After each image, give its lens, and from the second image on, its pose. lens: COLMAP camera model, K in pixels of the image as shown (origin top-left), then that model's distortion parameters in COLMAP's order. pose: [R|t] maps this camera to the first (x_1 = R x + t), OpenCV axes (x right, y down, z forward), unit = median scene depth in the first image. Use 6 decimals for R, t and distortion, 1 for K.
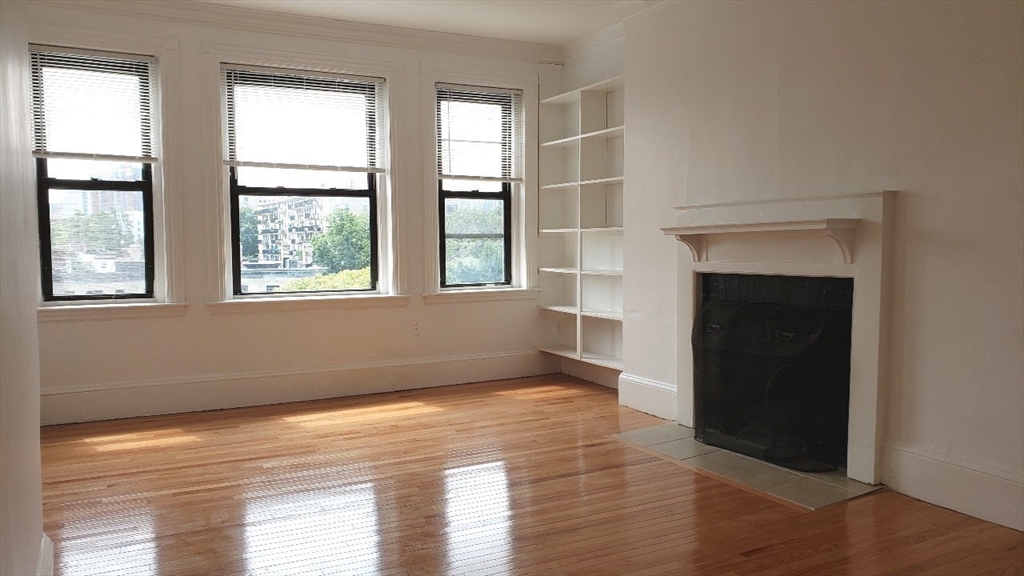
lens RADIAL K [[788.7, 0, 511.2], [0, 788.7, 290.6], [0, 0, 1]] dist [0.041790, -0.030210]
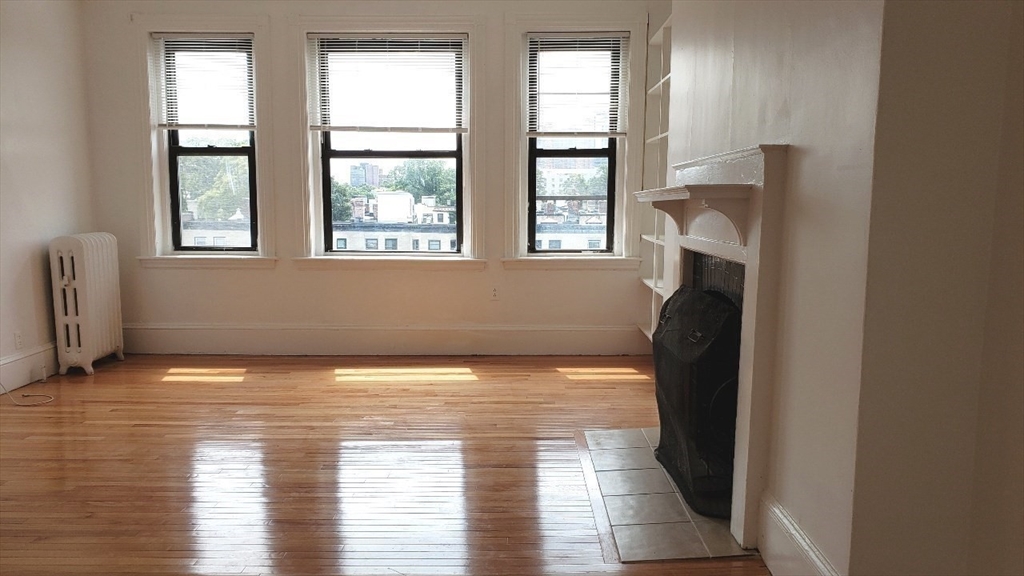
lens RADIAL K [[788.7, 0, 511.1], [0, 788.7, 294.8], [0, 0, 1]] dist [0.041790, -0.030210]
pose [[0.879454, 0.066129, -0.471369, 0.381210], [-0.037931, 0.996889, 0.069086, -0.019893], [0.474471, -0.042878, 0.879226, 0.170293]]
